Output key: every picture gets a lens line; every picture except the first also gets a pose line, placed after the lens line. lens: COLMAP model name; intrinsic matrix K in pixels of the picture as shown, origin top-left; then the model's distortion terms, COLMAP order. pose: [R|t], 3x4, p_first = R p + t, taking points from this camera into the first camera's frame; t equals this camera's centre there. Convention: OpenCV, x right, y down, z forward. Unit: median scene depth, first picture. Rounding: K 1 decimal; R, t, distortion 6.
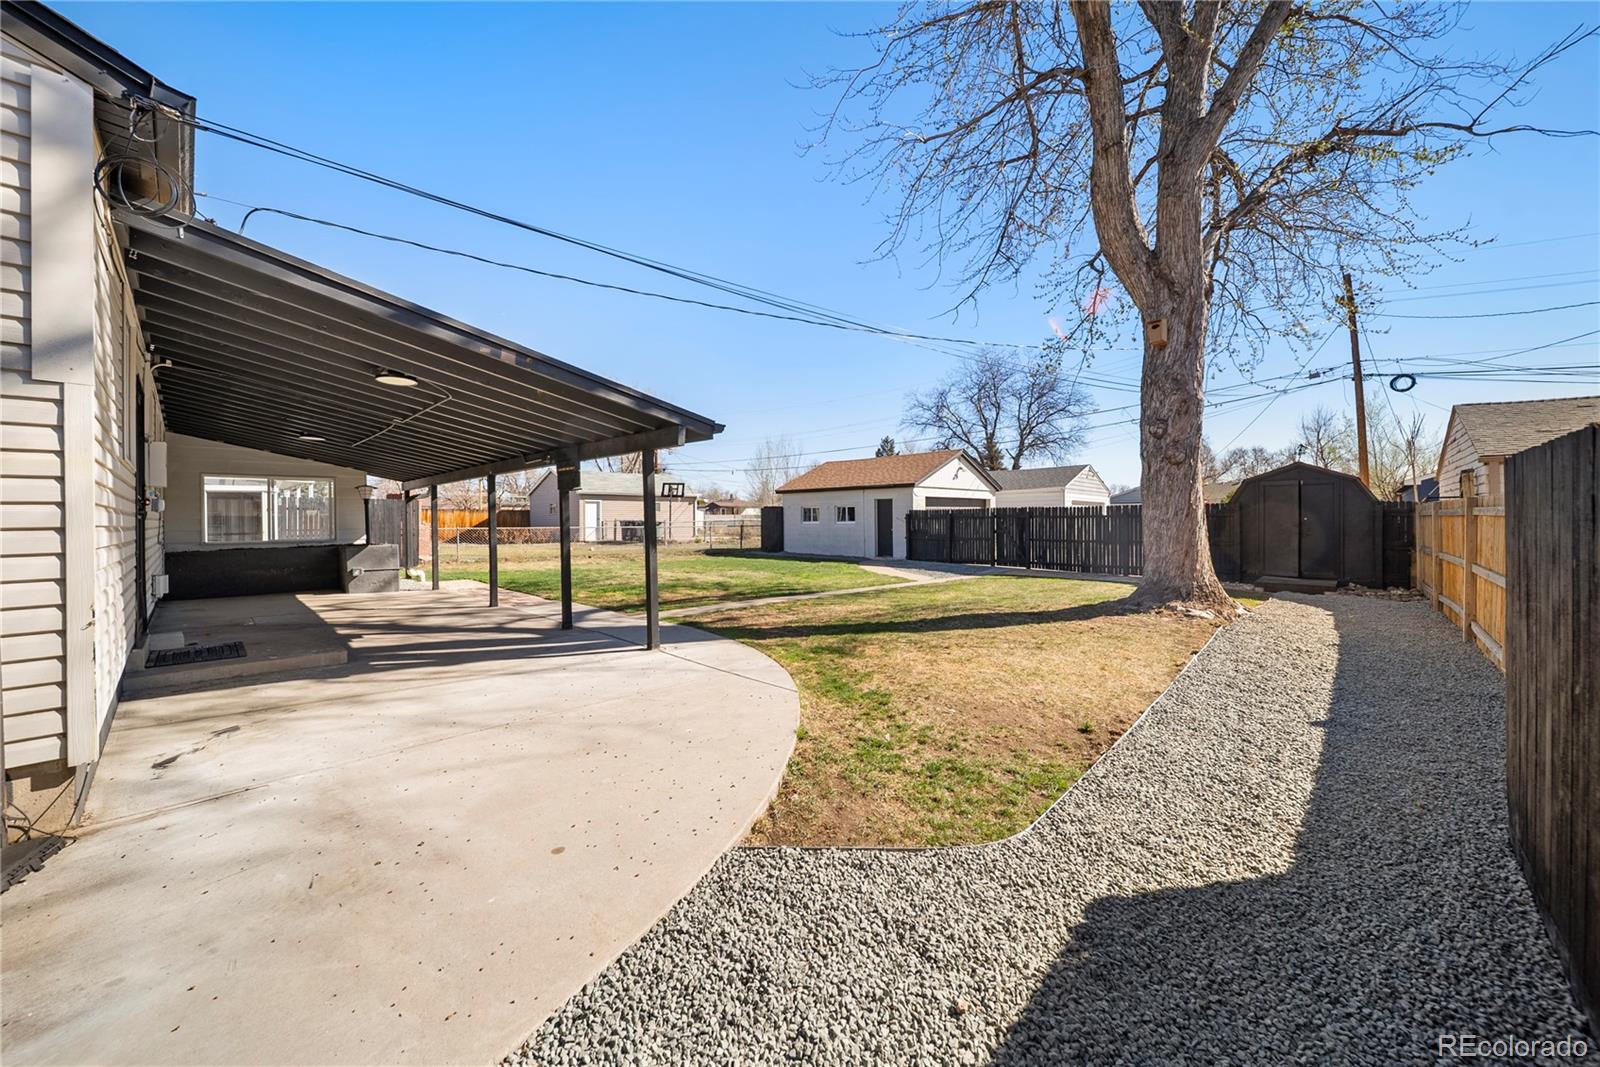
lens RADIAL K [[623.8, 0, 800.0], [0, 623.8, 533.5], [0, 0, 1]] dist [-0.000193, -0.000023]
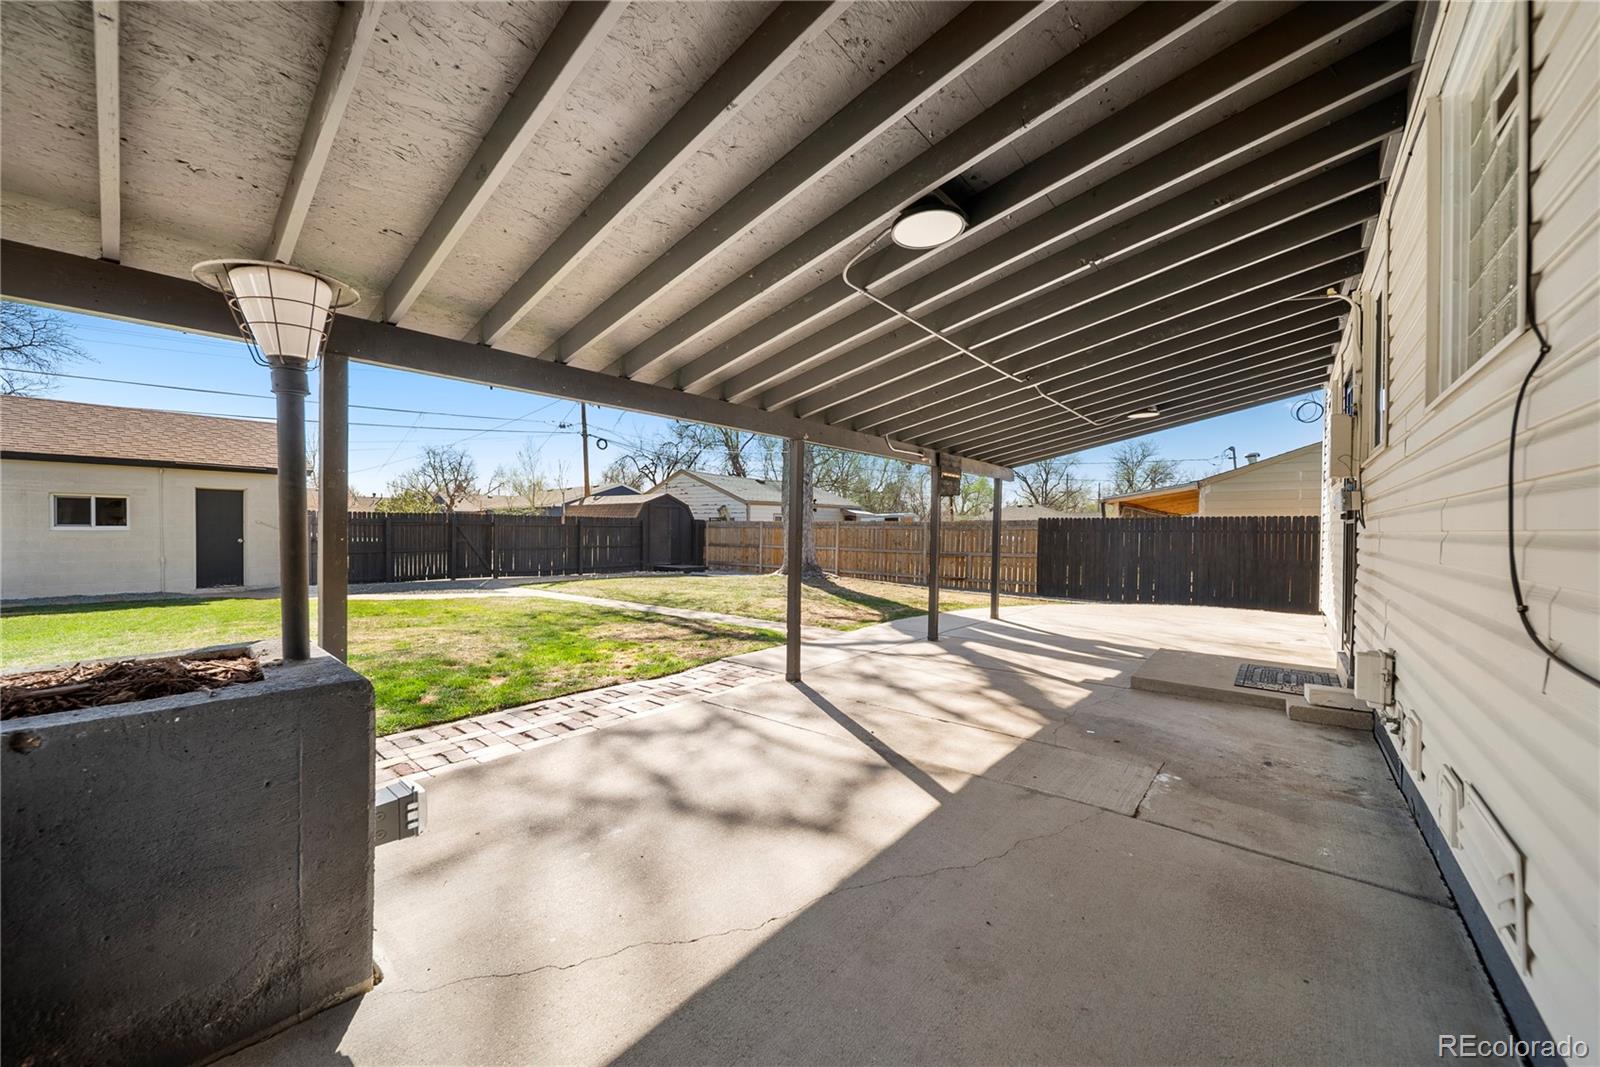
lens RADIAL K [[623.8, 0, 800.0], [0, 623.8, 533.5], [0, 0, 1]] dist [-0.000193, -0.000023]
pose [[-0.130965, -0.004458, 0.991377, -0.601809], [0.012620, 0.999901, 0.006163, -0.011343], [-0.991307, 0.013318, -0.130896, 0.606430]]
